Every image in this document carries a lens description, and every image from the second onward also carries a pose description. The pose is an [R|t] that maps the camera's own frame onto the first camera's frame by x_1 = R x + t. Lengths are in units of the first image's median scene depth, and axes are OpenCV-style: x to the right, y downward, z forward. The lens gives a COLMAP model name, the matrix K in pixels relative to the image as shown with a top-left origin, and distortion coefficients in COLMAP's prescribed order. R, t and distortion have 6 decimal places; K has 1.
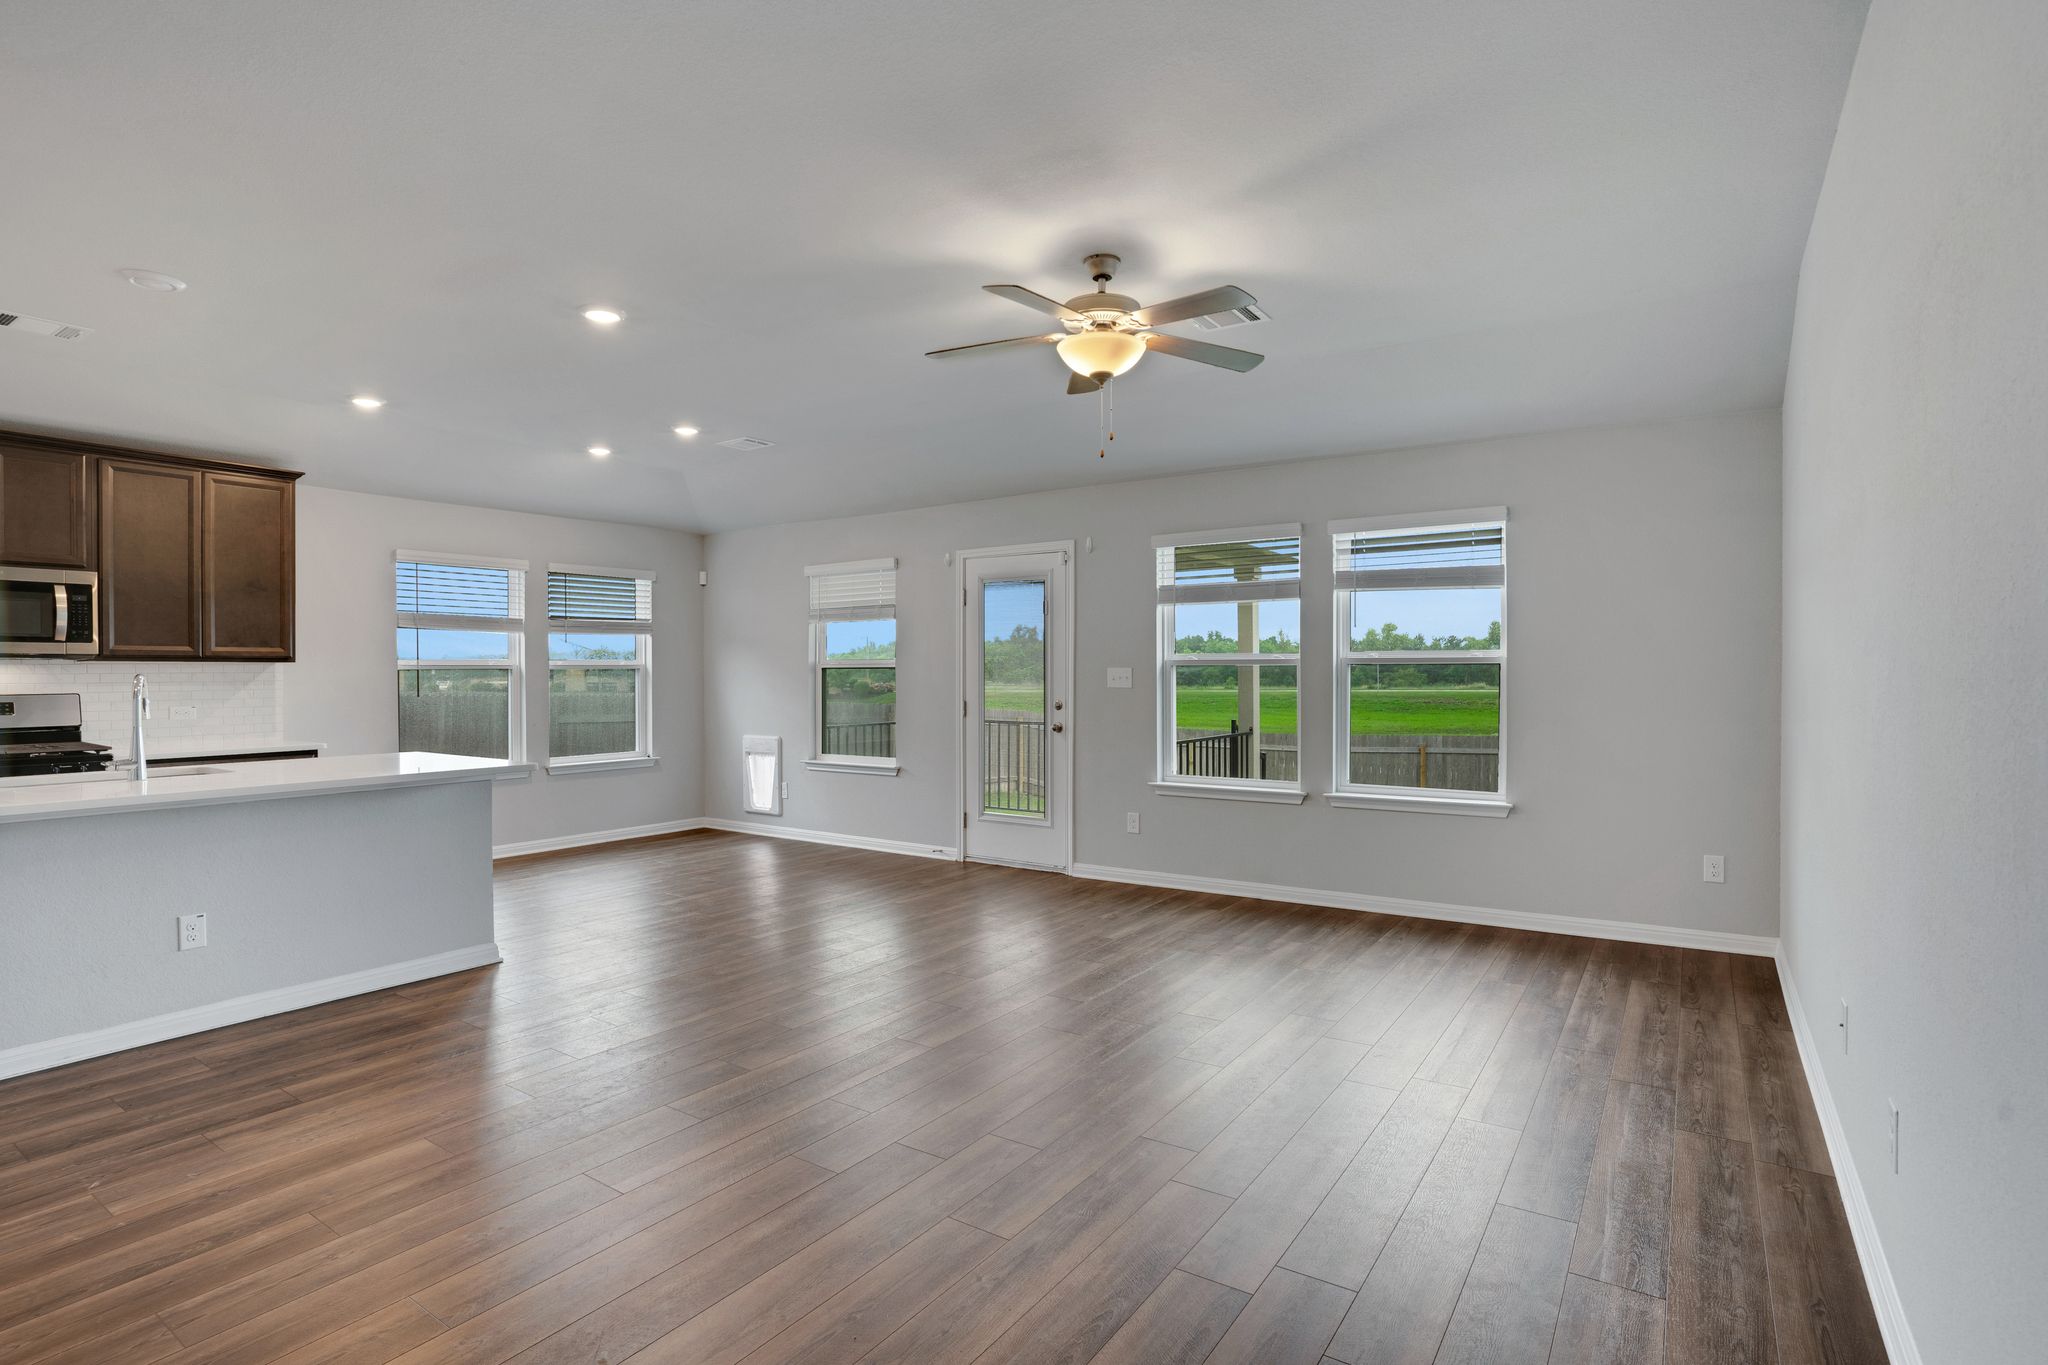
lens RADIAL K [[996.1, 0, 1026.0], [0, 996.1, 681.5], [0, 0, 1]] dist [-0.004420, 0.000595]
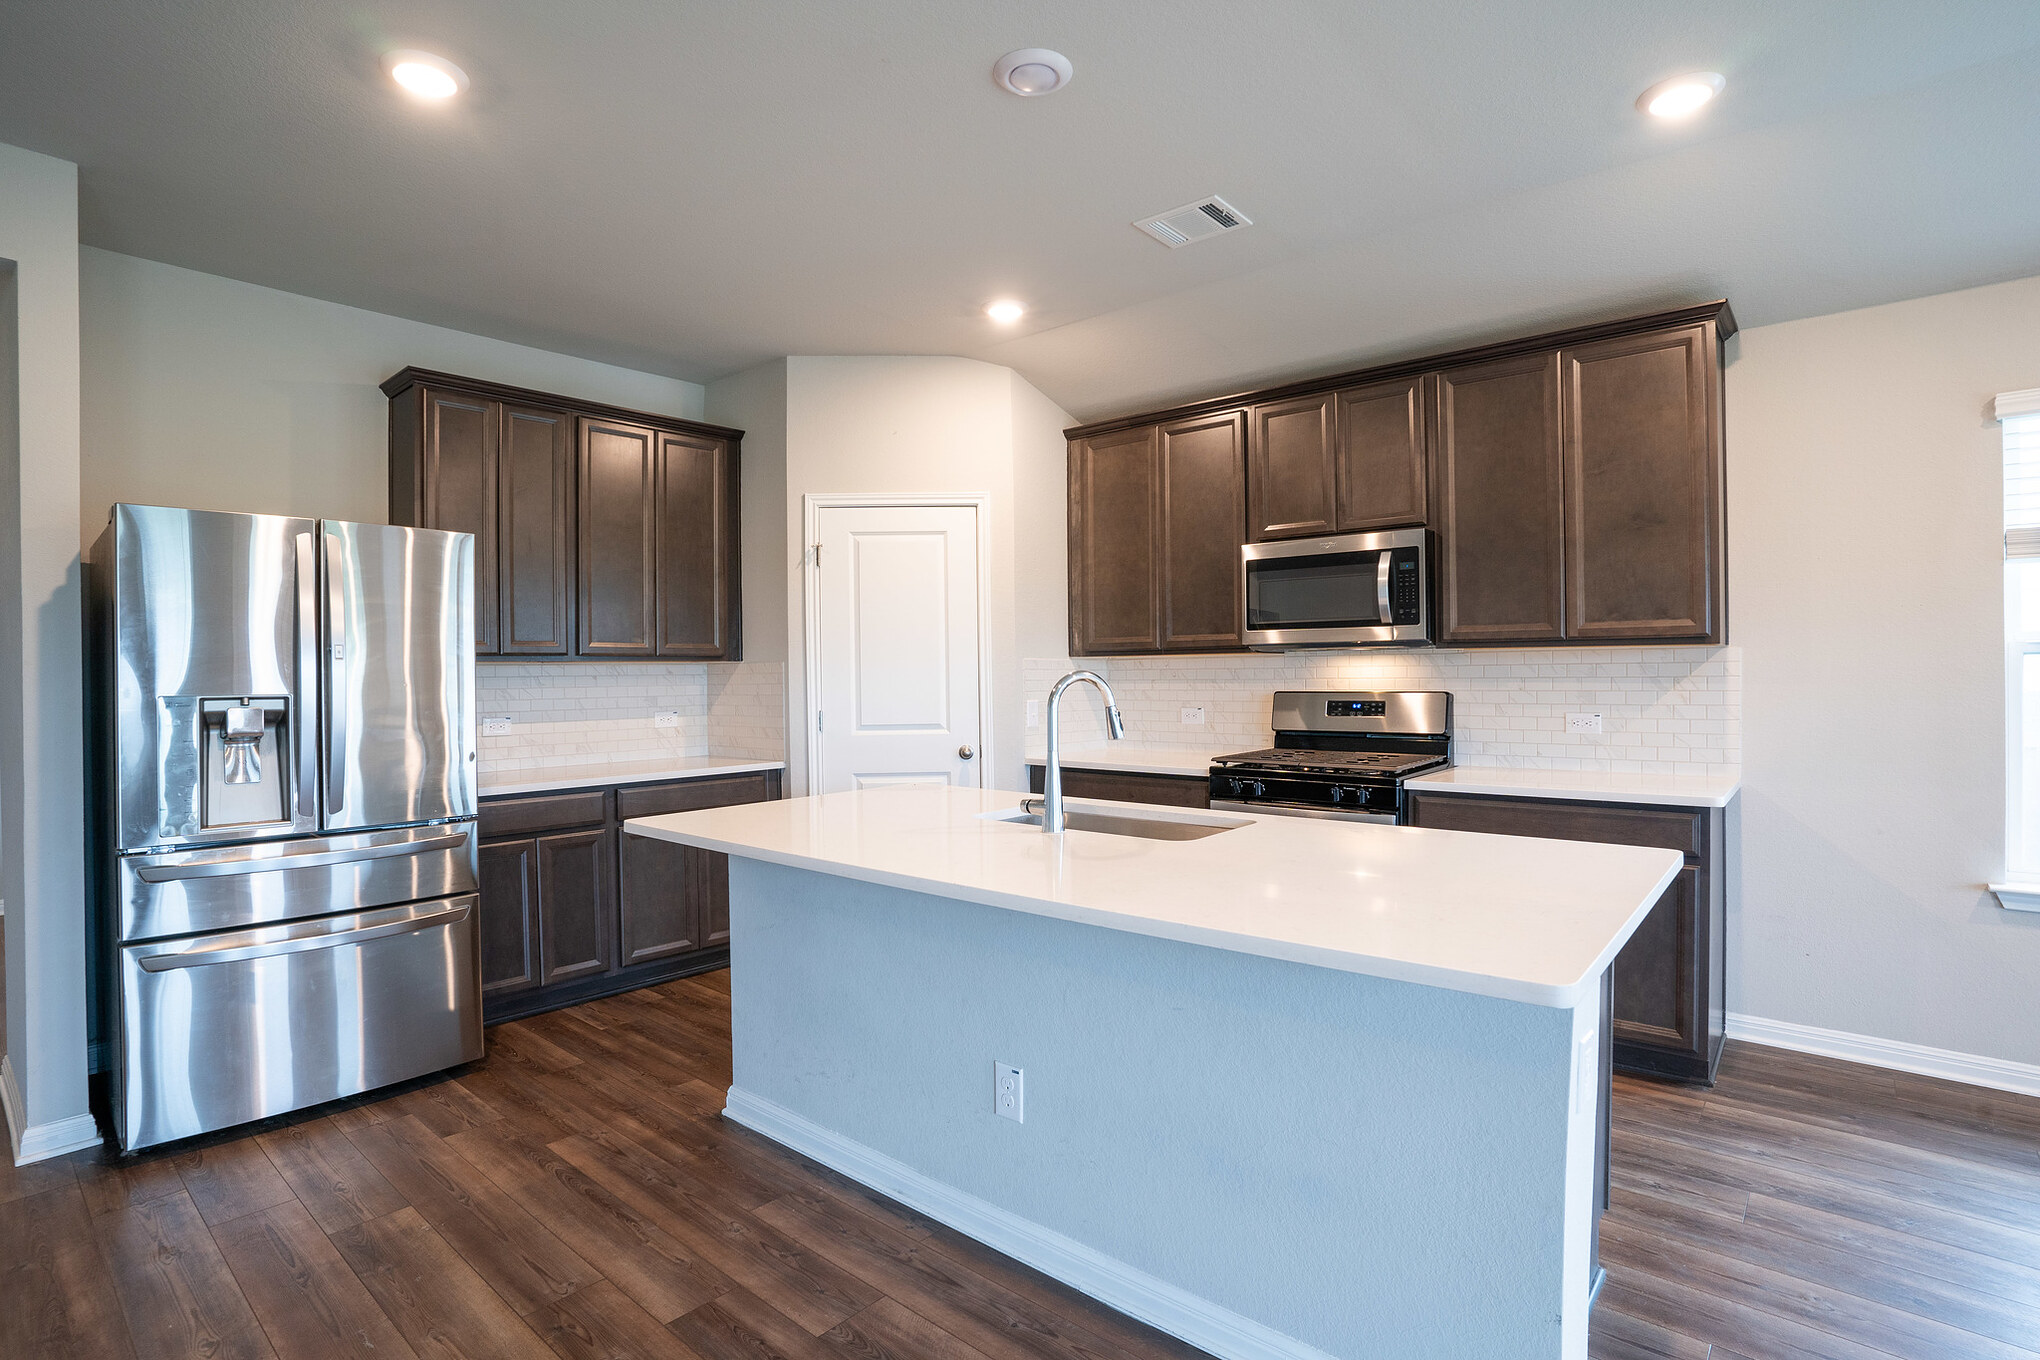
lens RADIAL K [[992.2, 0, 1027.5], [0, 992.2, 668.5], [0, 0, 1]] dist [-0.004420, 0.000595]
pose [[-0.111171, 0.001805, -0.993800, -0.152694], [-0.001664, 0.999997, 0.002002, -0.006371], [0.993800, 0.001876, -0.111168, 0.729479]]
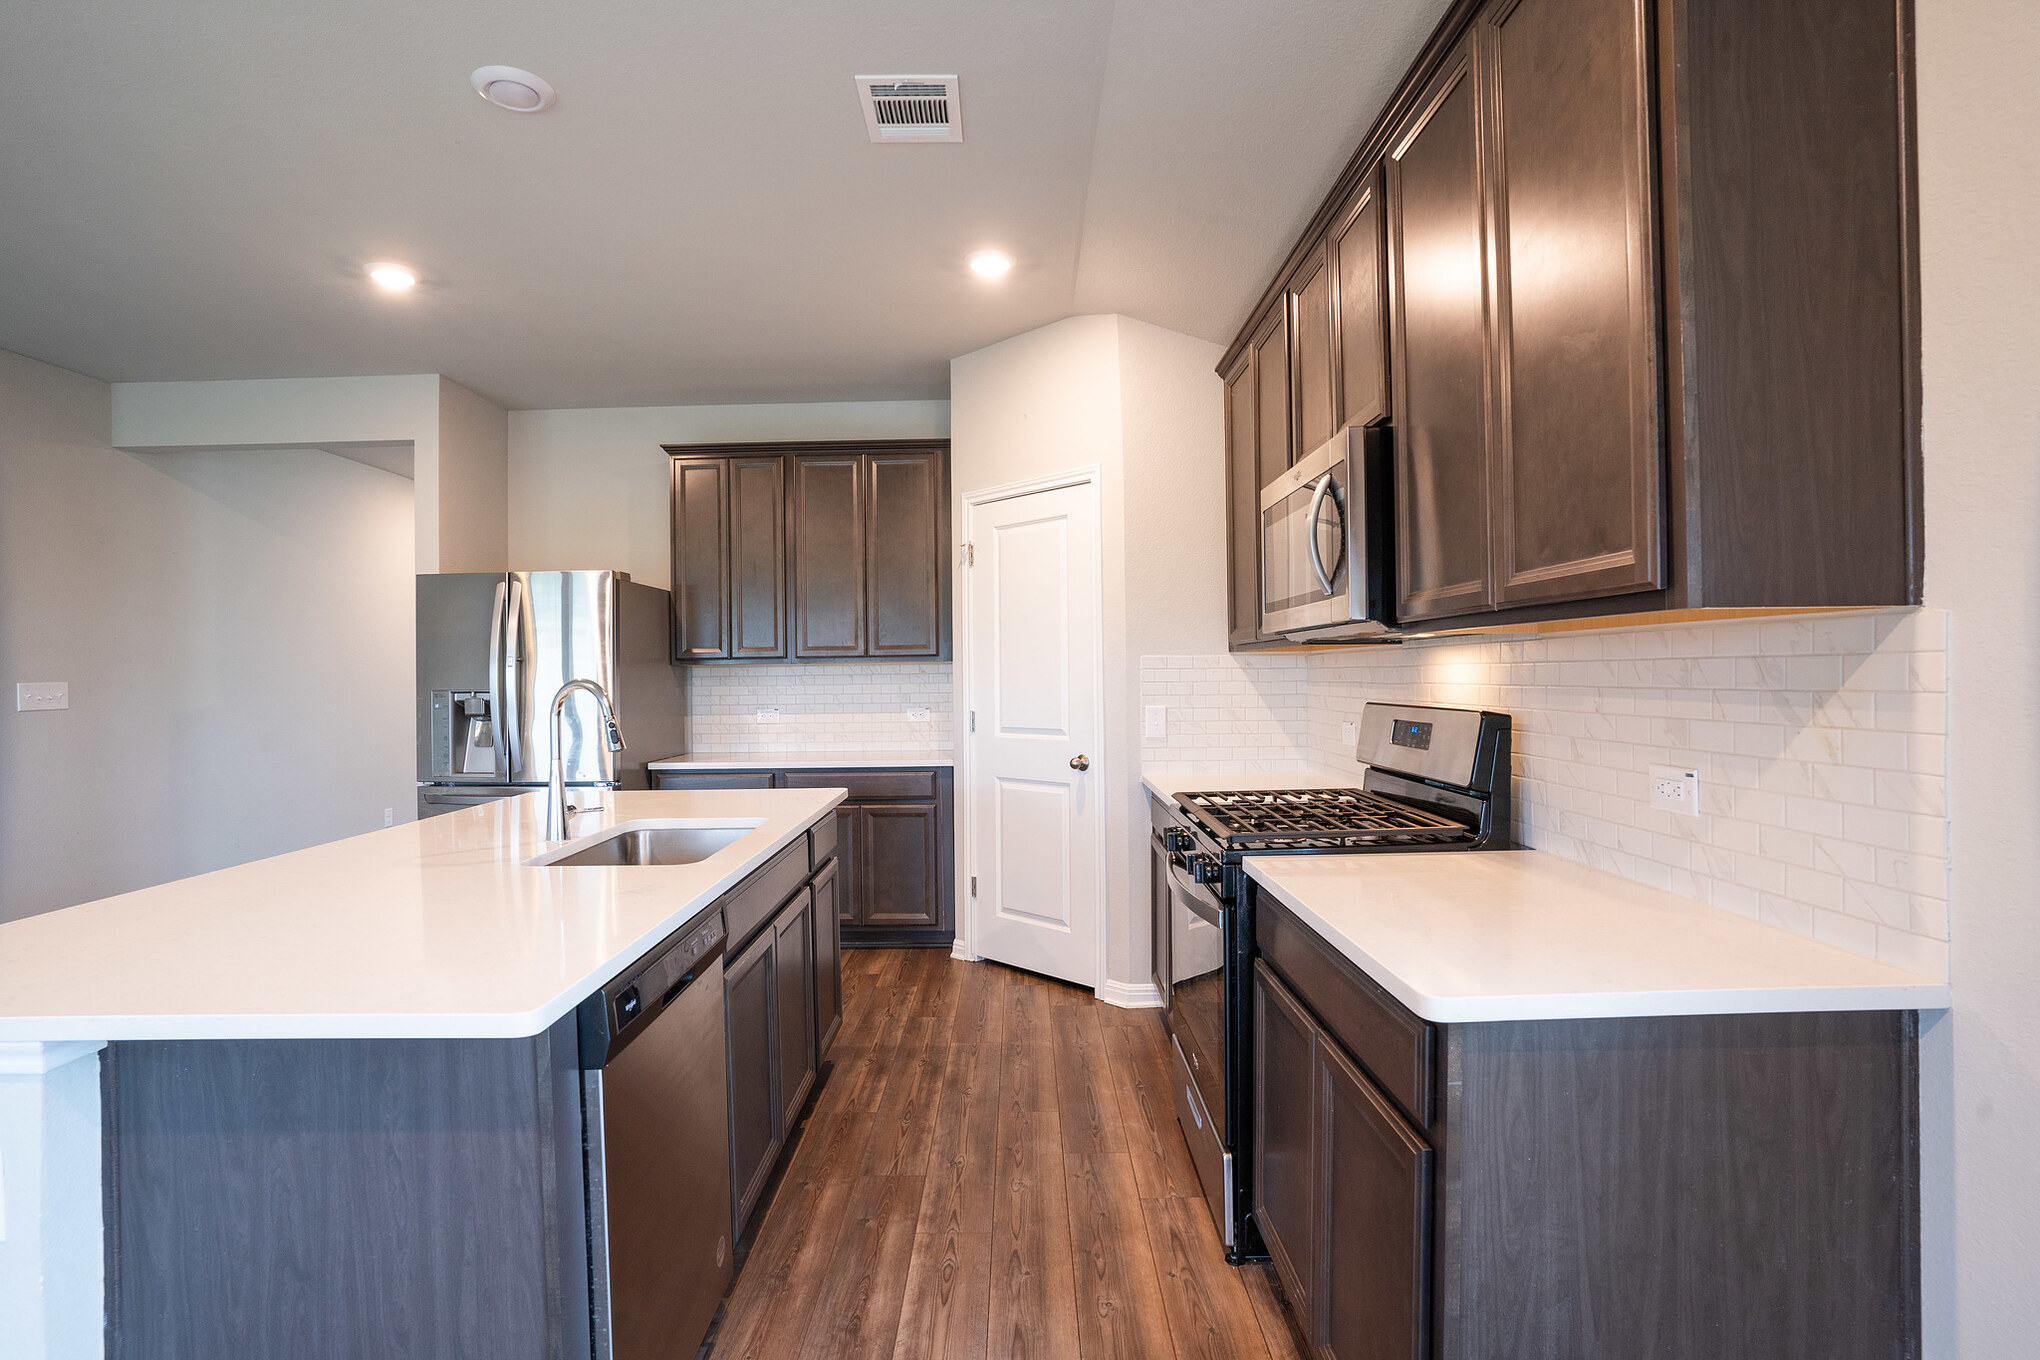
lens RADIAL K [[992.2, 0, 1024.5], [0, 992.2, 679.1], [0, 0, 1]] dist [-0.004420, 0.000595]
pose [[-0.824544, 0.018738, -0.565487, -0.535935], [0.010263, 0.999782, 0.018164, -0.010185], [0.565704, 0.009173, -0.824557, 1.177972]]
